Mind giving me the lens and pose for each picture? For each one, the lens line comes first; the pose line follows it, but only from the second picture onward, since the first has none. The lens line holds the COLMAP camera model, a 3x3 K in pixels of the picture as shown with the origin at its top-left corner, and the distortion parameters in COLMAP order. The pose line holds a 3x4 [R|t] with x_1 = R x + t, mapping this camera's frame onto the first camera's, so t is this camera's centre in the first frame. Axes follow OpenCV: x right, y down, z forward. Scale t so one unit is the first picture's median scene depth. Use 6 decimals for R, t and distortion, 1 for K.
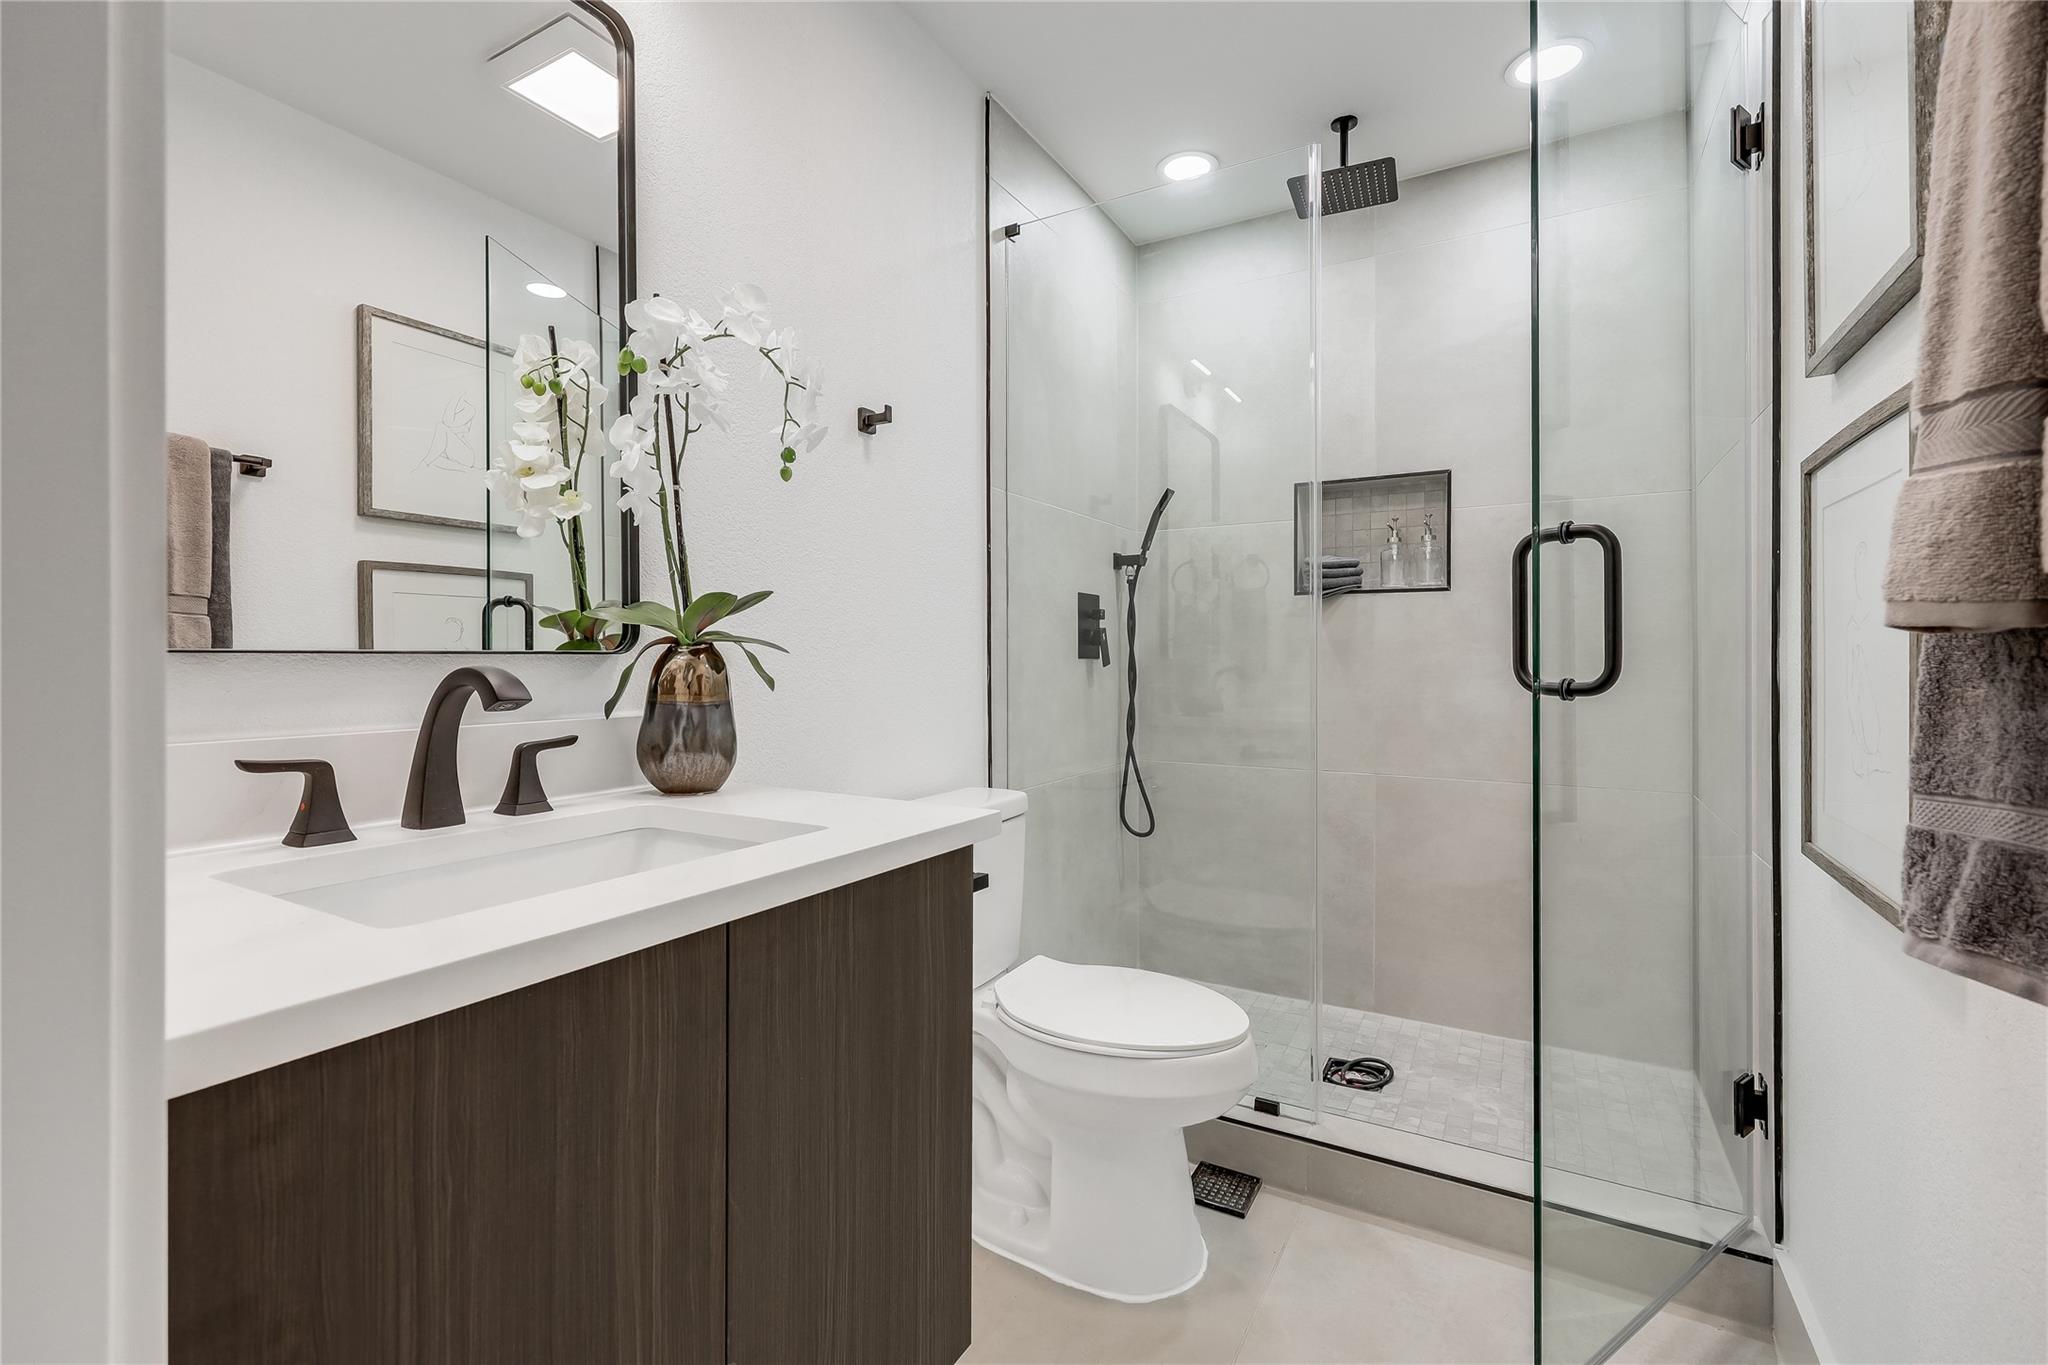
lens RADIAL K [[892.0, 0, 1027.5], [0, 892.0, 667.0], [0, 0, 1]] dist [-0.014711, -0.000416]
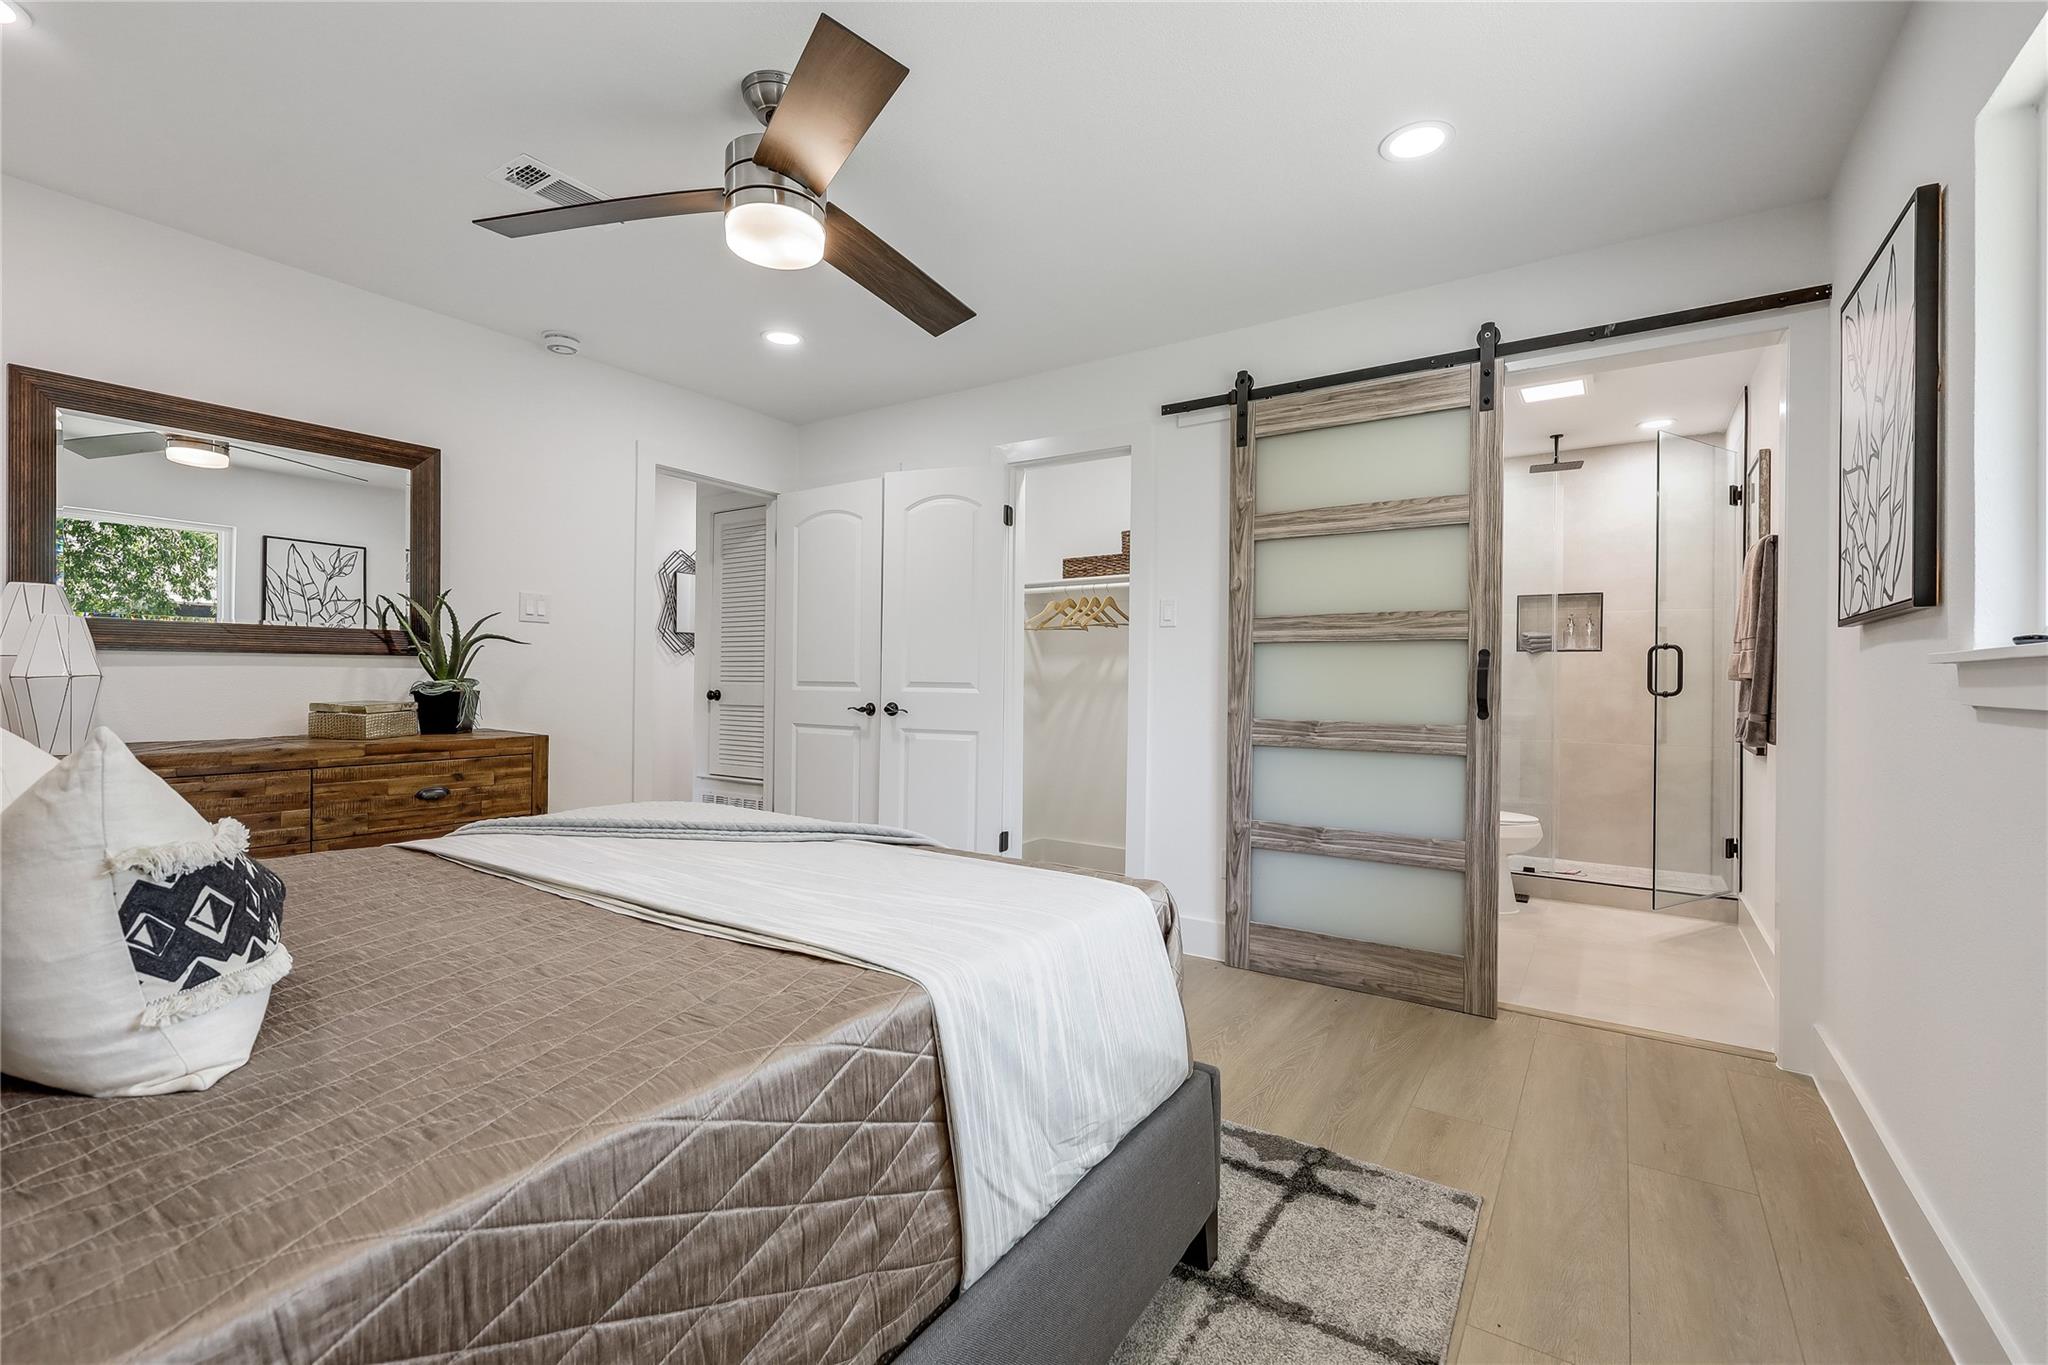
lens RADIAL K [[892.0, 0, 1019.8], [0, 892.0, 684.8], [0, 0, 1]] dist [-0.014711, -0.000416]
pose [[0.997763, 0.013457, -0.065486, -1.253404], [-0.013614, 0.999905, -0.001944, 0.023243], [0.065454, 0.002832, 0.997852, -1.945612]]
